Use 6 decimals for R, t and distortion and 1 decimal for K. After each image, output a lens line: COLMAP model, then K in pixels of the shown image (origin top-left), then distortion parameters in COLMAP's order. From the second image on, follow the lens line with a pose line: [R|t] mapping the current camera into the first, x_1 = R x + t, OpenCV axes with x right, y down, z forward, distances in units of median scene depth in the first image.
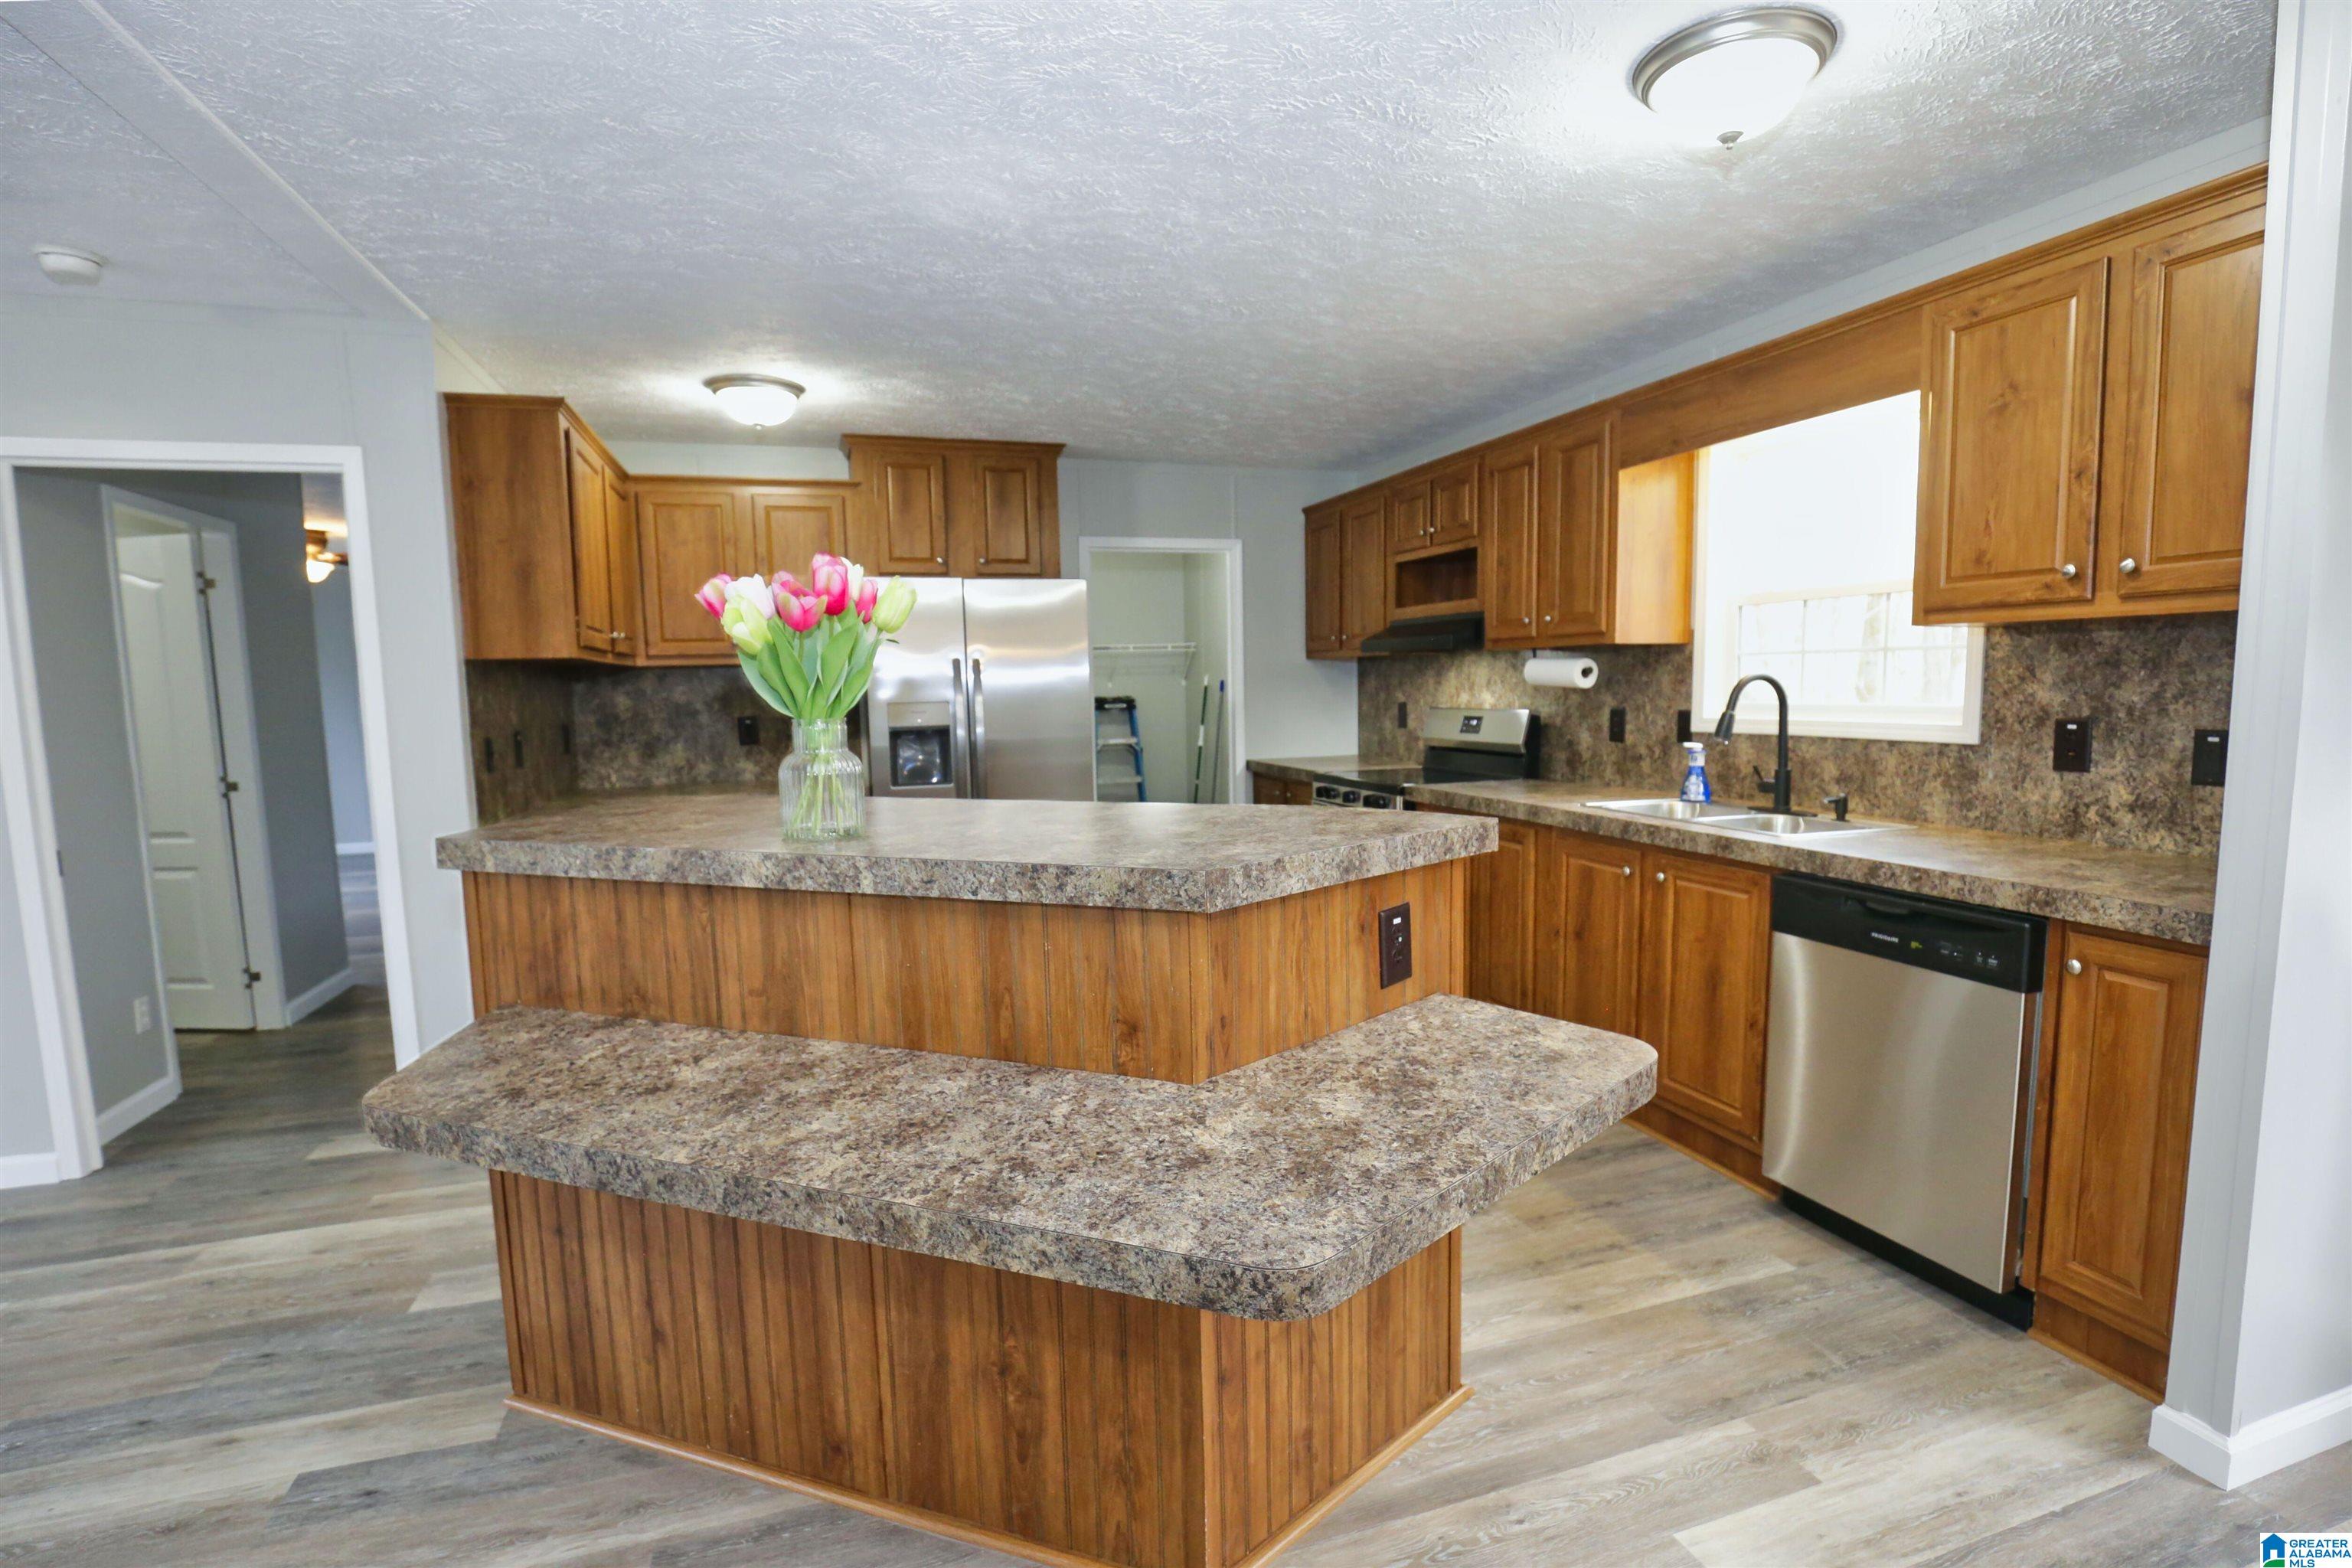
lens RADIAL K [[1110.2, 0, 1164.9], [0, 1110.2, 797.4], [0, 0, 1]] dist [-0.031952, 0.005264]
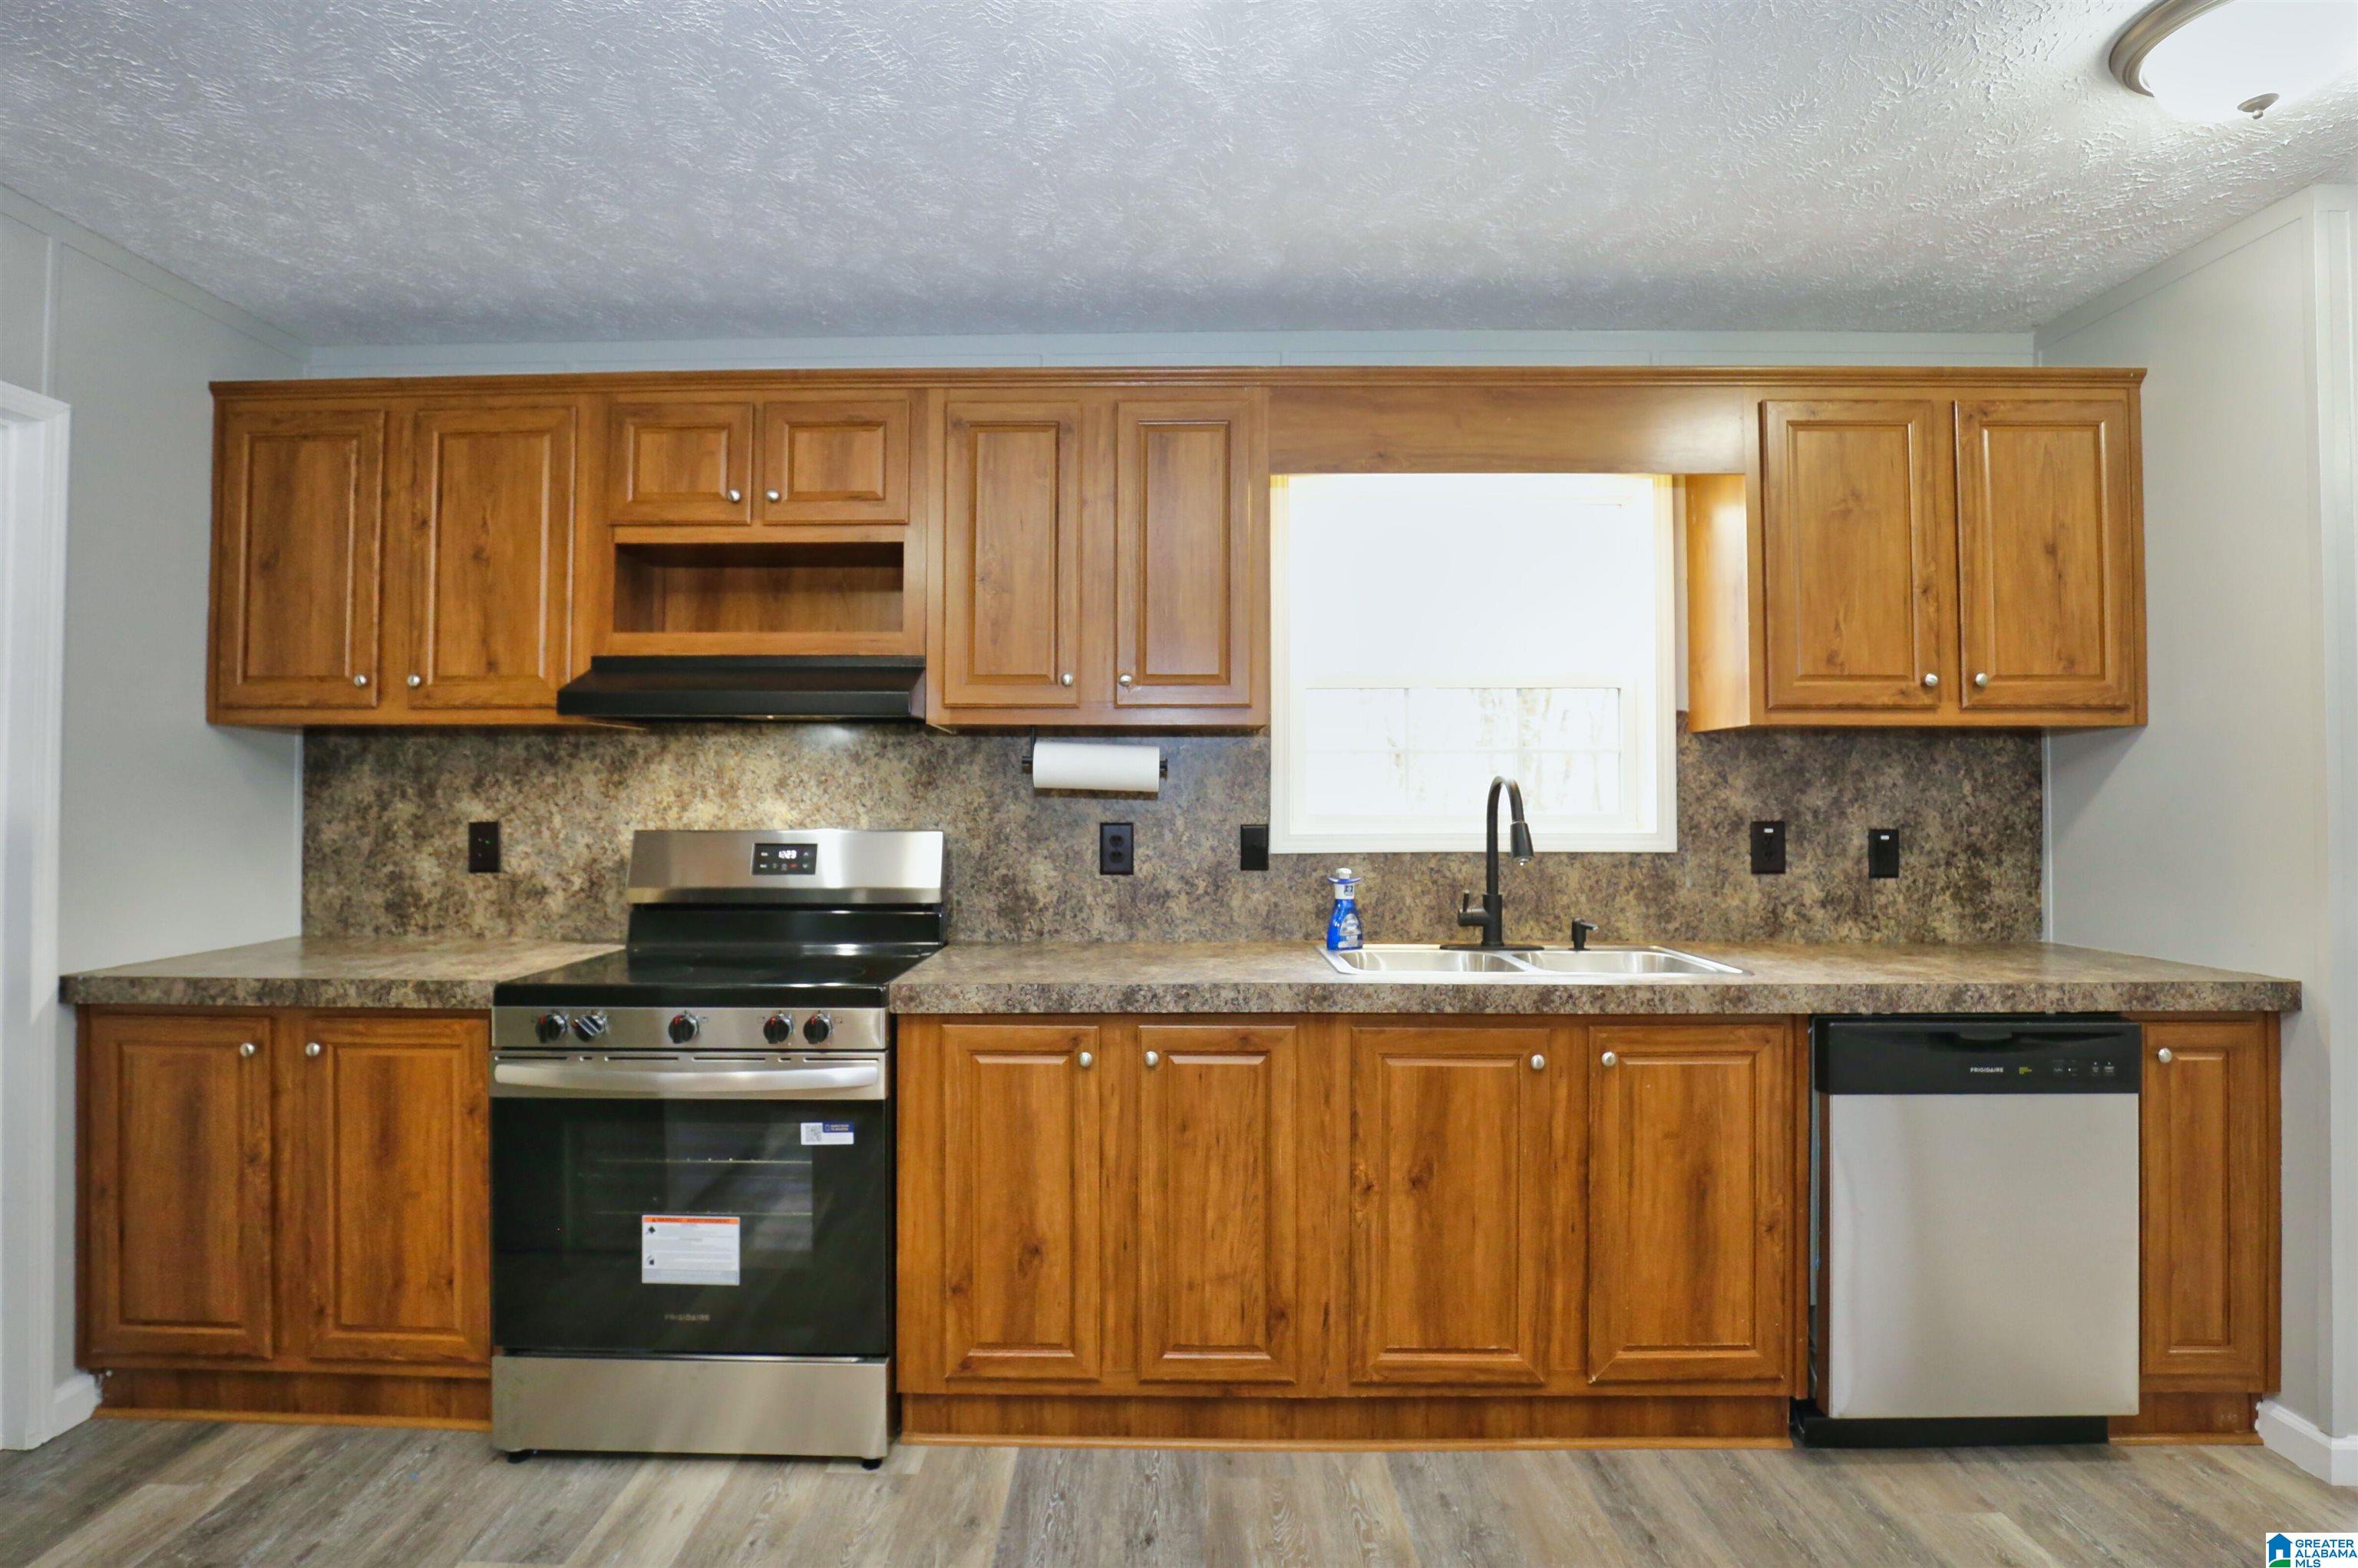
lens RADIAL K [[1159.6, 0, 1160.4], [0, 1159.6, 771.7], [0, 0, 1]] dist [-0.029684, 0.000653]
pose [[0.322083, 0.036856, 0.945994, -0.383138], [0.090750, 0.993438, -0.069602, -0.094834], [-0.942352, 0.108267, 0.316625, 1.166455]]
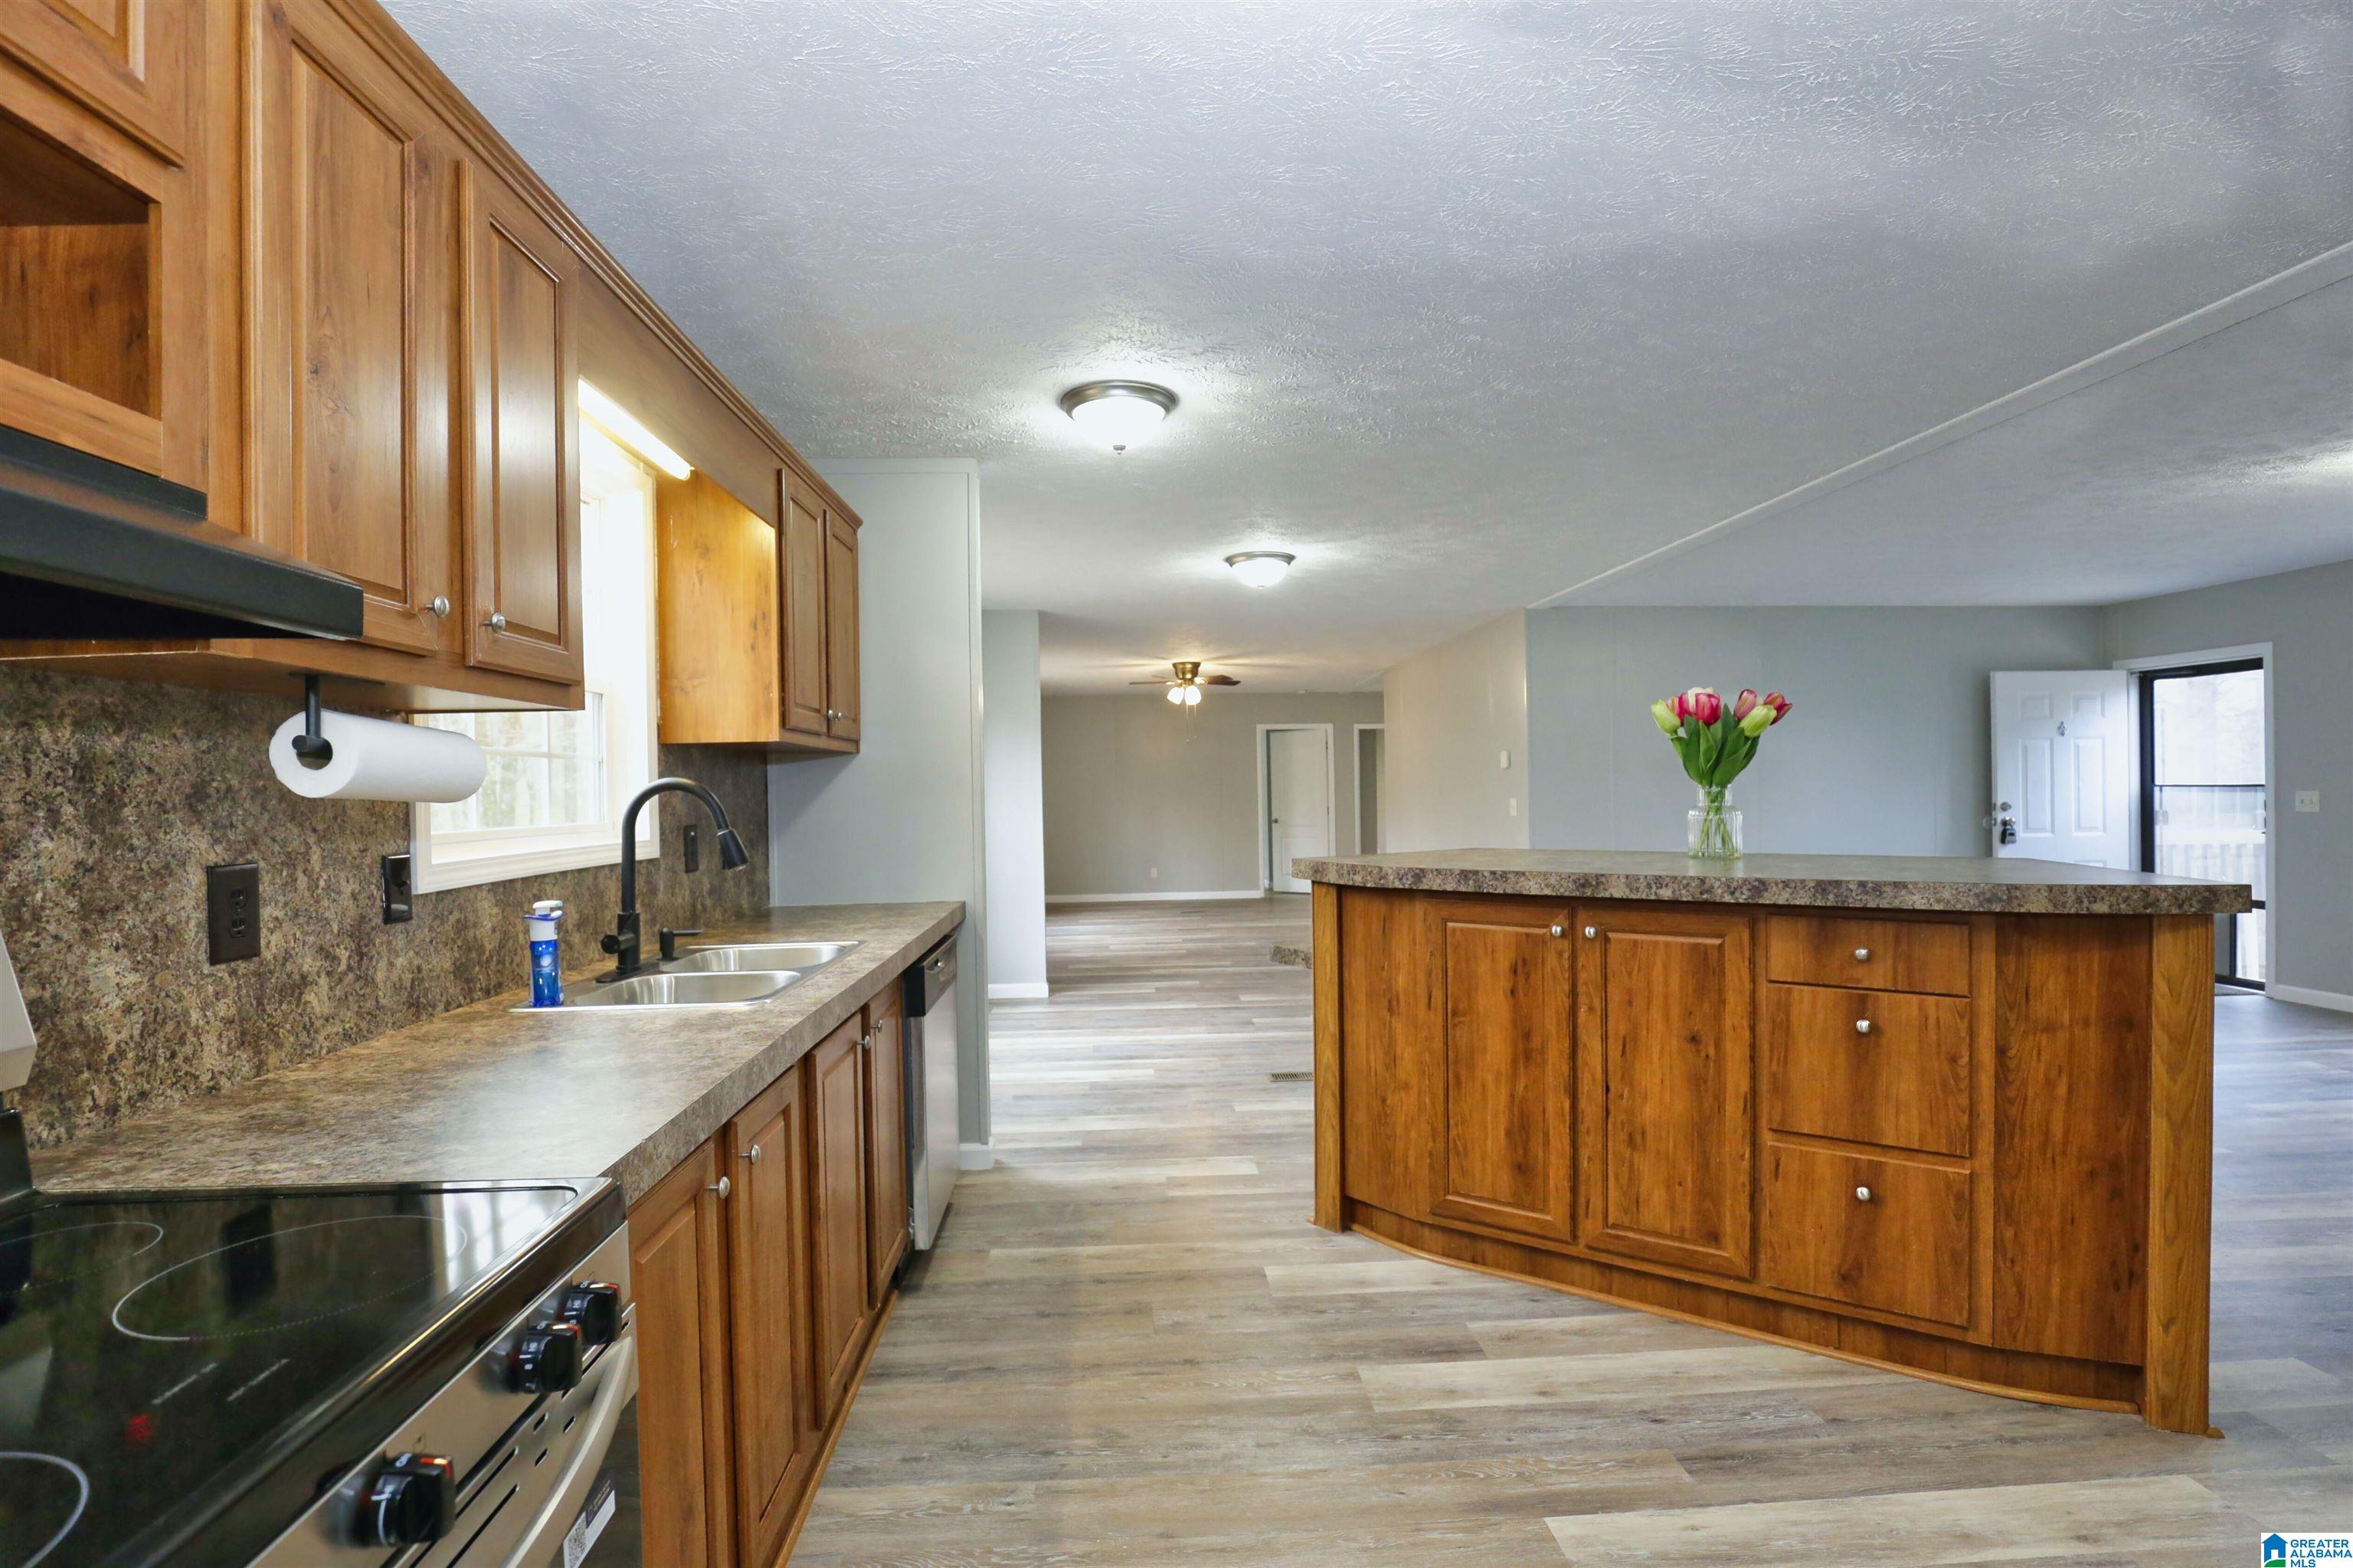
lens RADIAL K [[1110.7, 0, 1165.4], [0, 1110.7, 797.4], [0, 0, 1]] dist [-0.031952, 0.005264]
pose [[-0.966775, 0.023701, 0.254528, 0.040376], [0.050790, 0.993651, 0.100390, -0.192142], [-0.250533, 0.109982, -0.961841, 1.965220]]
